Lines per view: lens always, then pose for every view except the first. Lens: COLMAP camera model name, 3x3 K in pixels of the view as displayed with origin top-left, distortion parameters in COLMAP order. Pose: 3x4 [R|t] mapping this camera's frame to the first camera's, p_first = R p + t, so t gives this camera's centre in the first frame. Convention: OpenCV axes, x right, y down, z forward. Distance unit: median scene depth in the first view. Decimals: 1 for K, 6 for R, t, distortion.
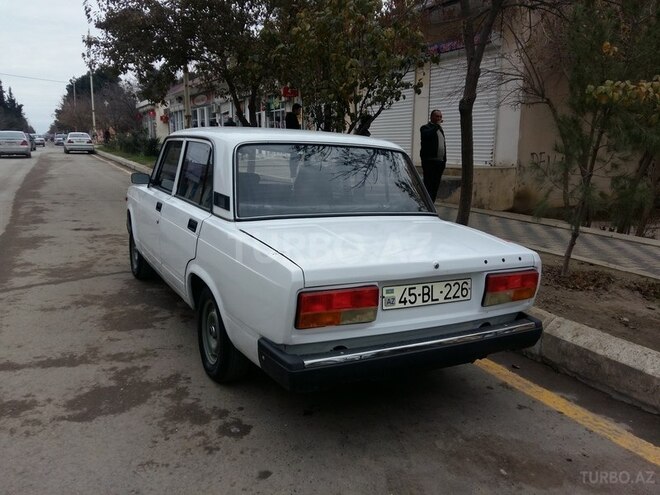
lens RADIAL K [[529.4, 0, 332.6], [0, 529.4, 245.0], [0, 0, 1]] dist [0.082198, -0.145969]
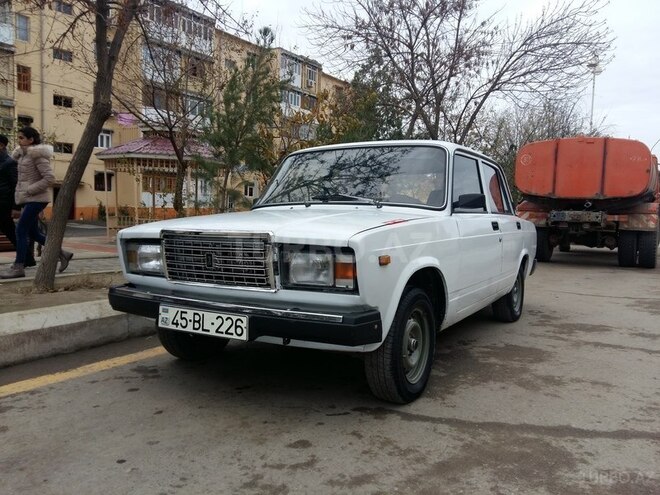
lens RADIAL K [[529.4, 0, 332.6], [0, 529.4, 245.0], [0, 0, 1]] dist [0.082198, -0.145969]
pose [[-0.508515, -0.094824, 0.855816, -1.488826], [0.123546, 0.975598, 0.181506, -0.369847], [-0.852144, 0.198031, -0.484391, 2.550090]]
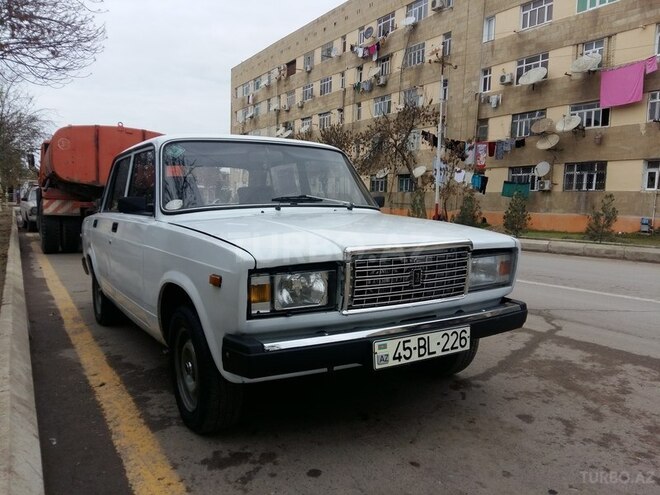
lens RADIAL K [[529.4, 0, 332.6], [0, 529.4, 245.0], [0, 0, 1]] dist [0.082198, -0.145969]
pose [[-0.997280, -0.035527, -0.064575, -0.392199], [-0.051080, 0.964770, 0.258090, -0.460200], [0.053131, 0.260686, -0.963960, 3.076884]]
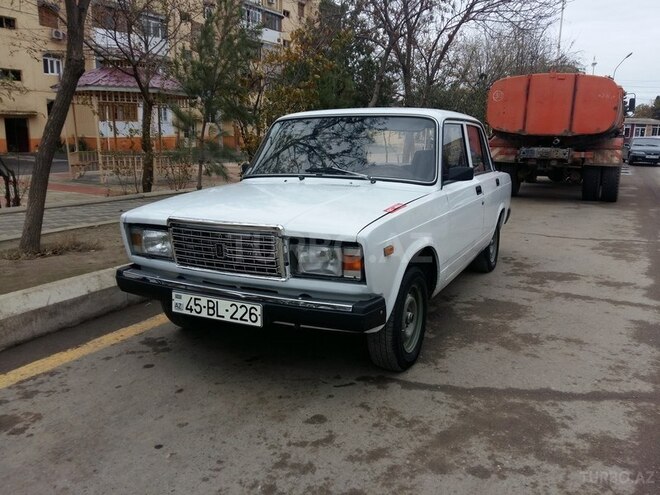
lens RADIAL K [[529.4, 0, 332.6], [0, 529.4, 245.0], [0, 0, 1]] dist [0.082198, -0.145969]
pose [[-0.564393, -0.200411, 0.800810, -1.479178], [0.127814, 0.937170, 0.324617, -0.500252], [-0.815551, 0.285566, -0.503317, 2.607116]]
